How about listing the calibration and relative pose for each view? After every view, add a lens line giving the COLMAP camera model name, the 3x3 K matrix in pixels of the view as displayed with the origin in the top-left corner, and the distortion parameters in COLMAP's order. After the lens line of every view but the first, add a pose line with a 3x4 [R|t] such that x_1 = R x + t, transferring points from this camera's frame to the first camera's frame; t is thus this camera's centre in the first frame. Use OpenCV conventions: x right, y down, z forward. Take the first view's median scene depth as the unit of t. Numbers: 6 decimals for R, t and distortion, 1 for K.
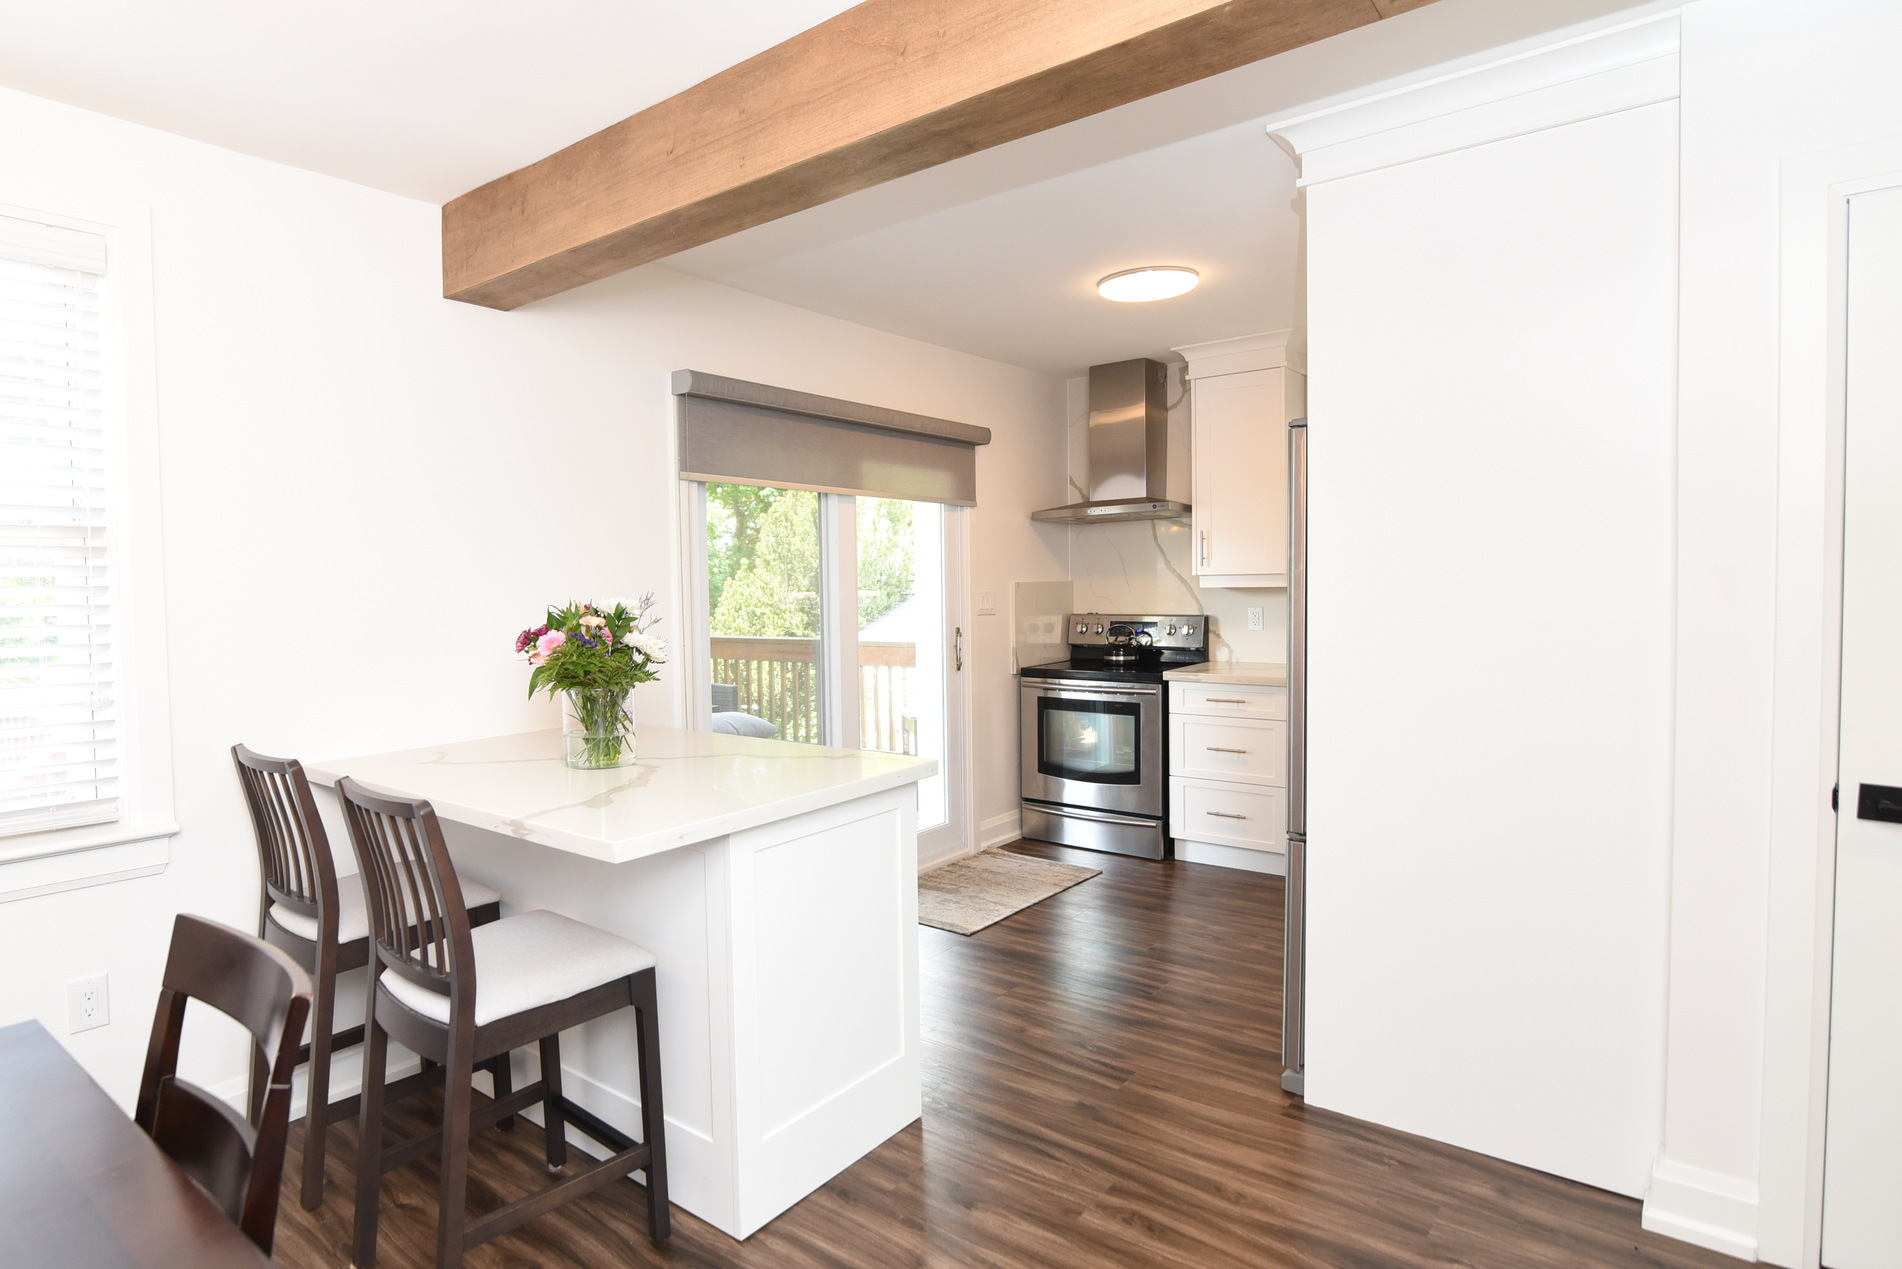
lens RADIAL K [[959.6, 0, 895.4], [0, 959.6, 605.4], [0, 0, 1]] dist [-0.004180, -0.000390]
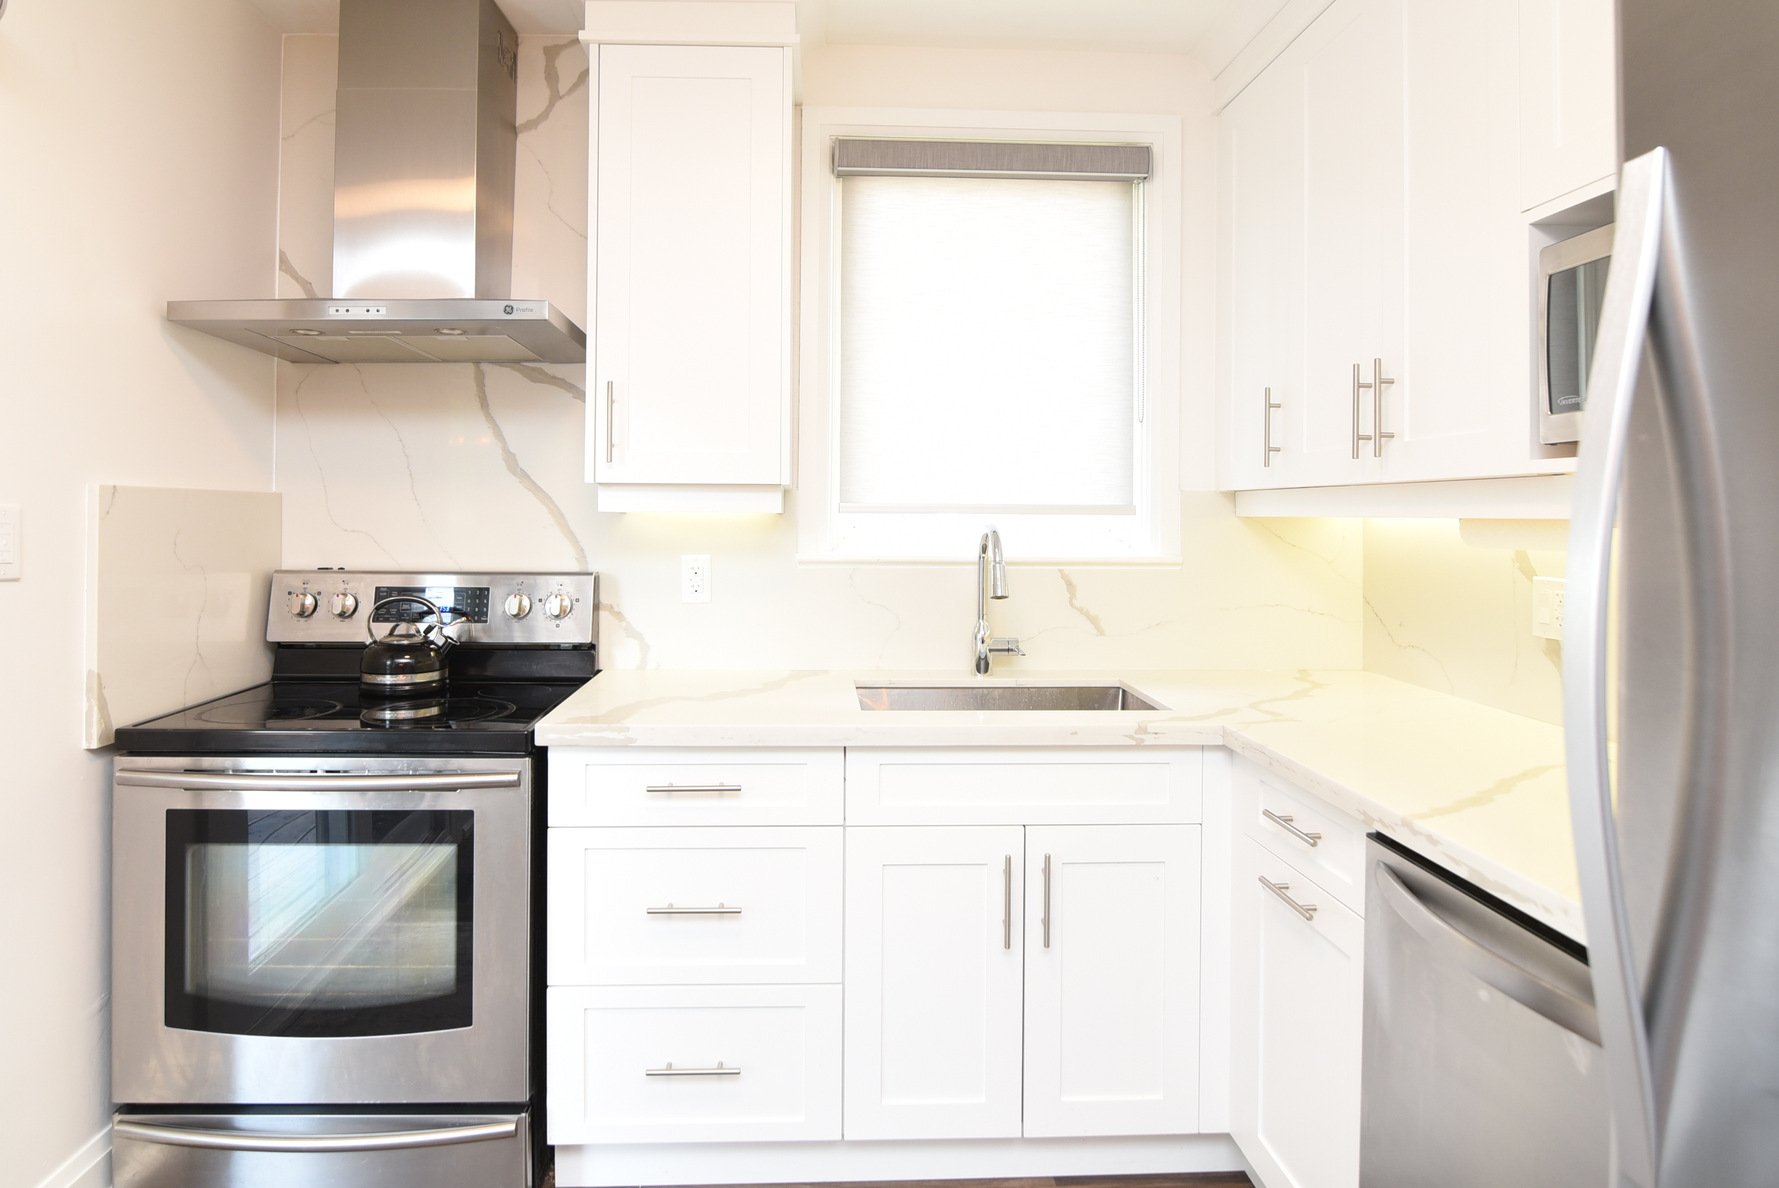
lens RADIAL K [[1026.3, 0, 834.6], [0, 1026.3, 518.7], [0, 0, 1]] dist [-0.018453, -0.001084]
pose [[0.776079, 0.021111, 0.630282, 0.099071], [-0.009785, 0.999722, -0.021436, -0.006794], [-0.630560, 0.010469, 0.776070, 0.543817]]
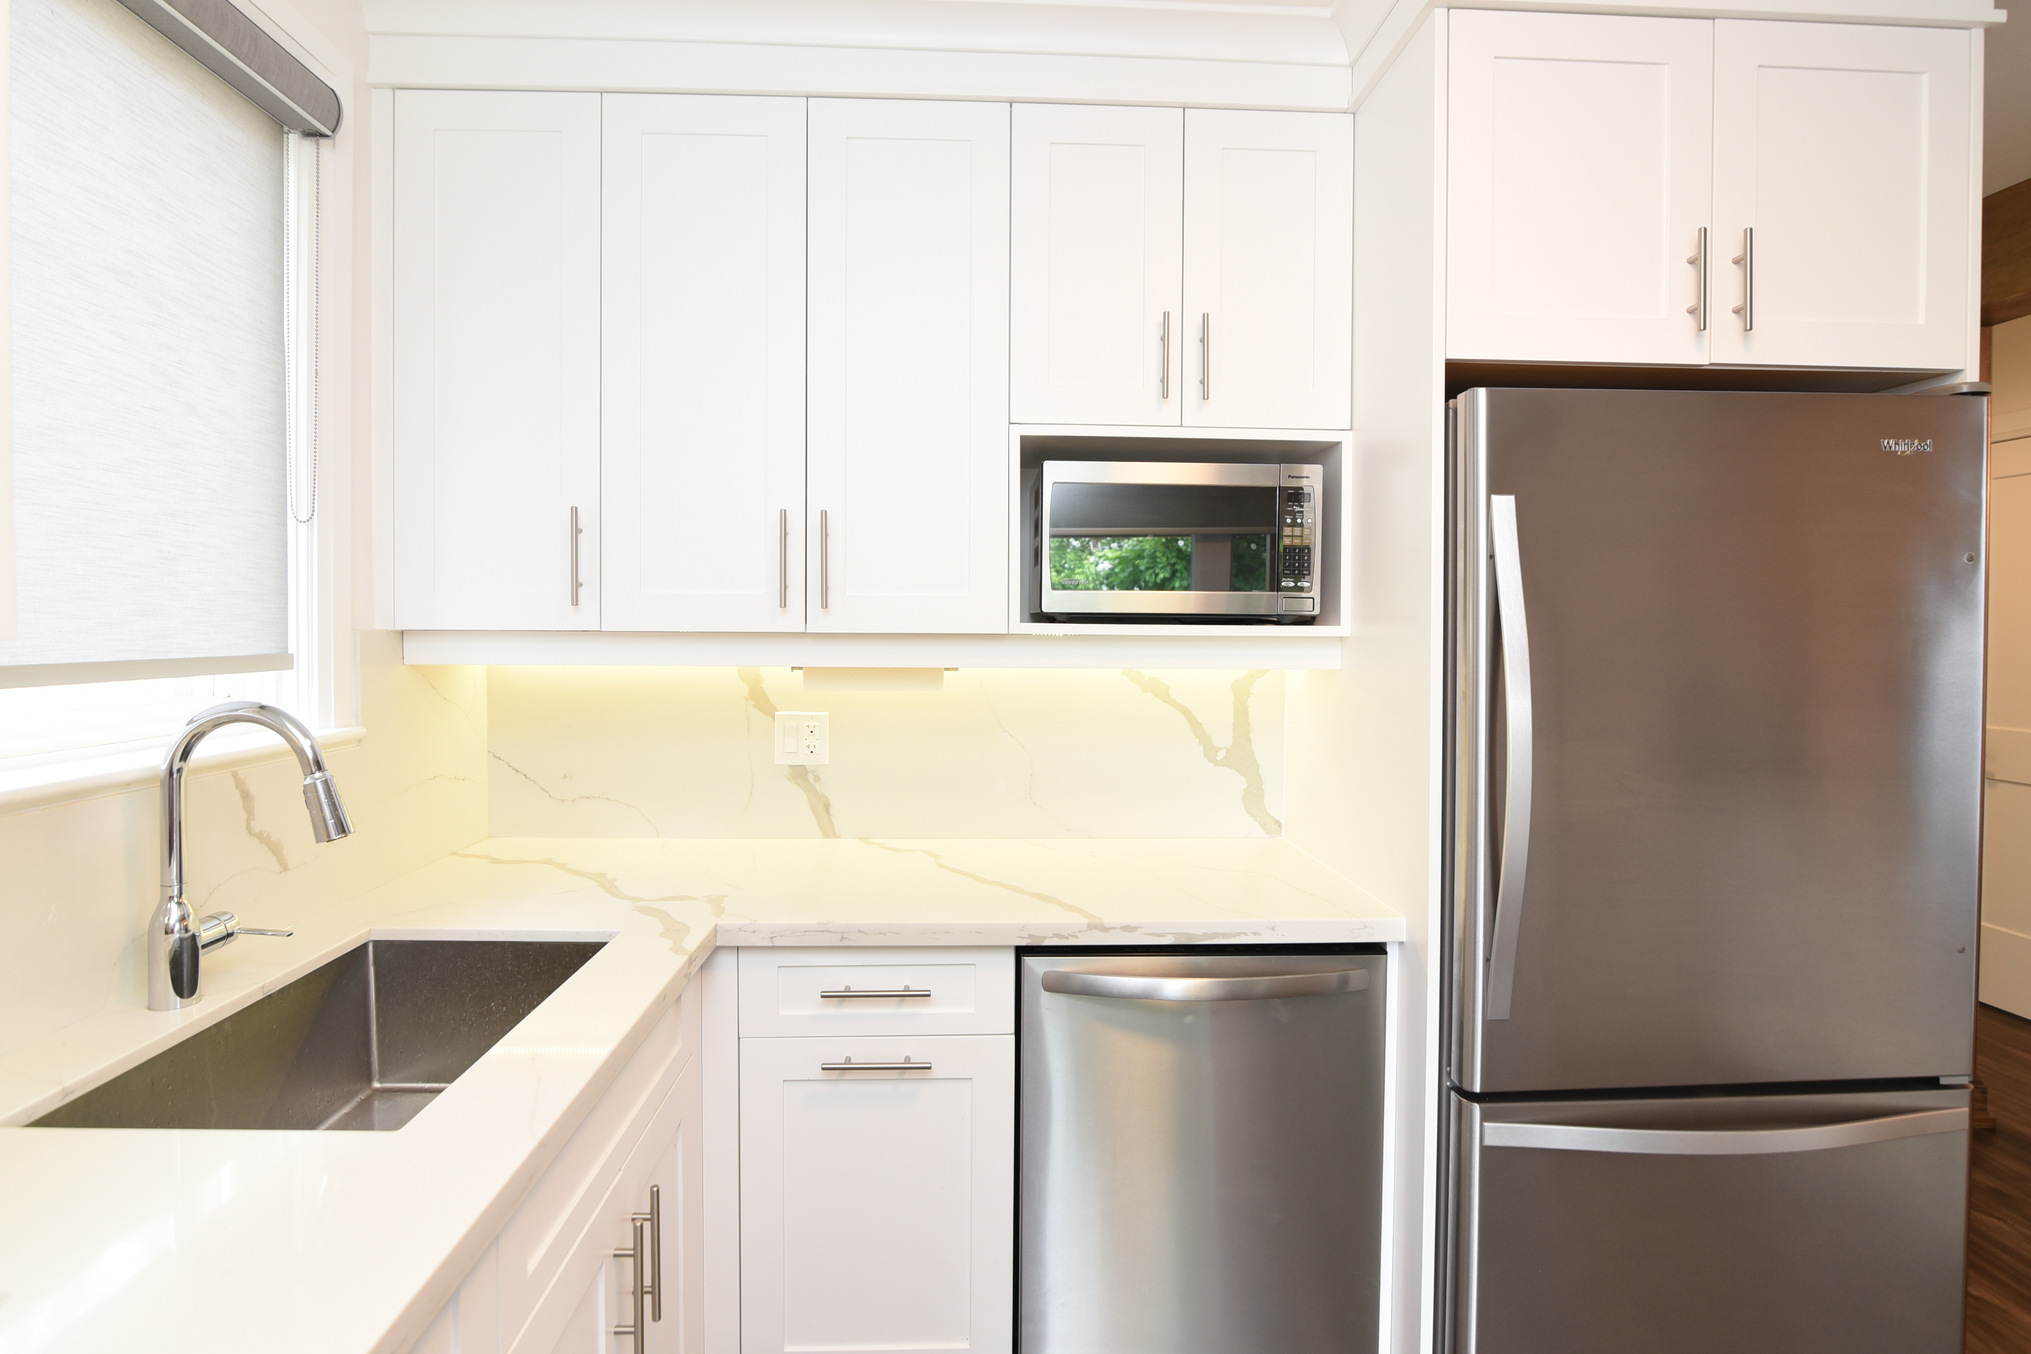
lens RADIAL K [[1024.7, 0, 956.1], [0, 1024.7, 645.9], [0, 0, 1]] dist [-0.004180, -0.000390]
pose [[-0.640158, 0.000005, 0.768243, 0.162224], [0.017952, 0.999727, 0.014953, -0.029816], [-0.768033, 0.023364, -0.639984, 0.903590]]
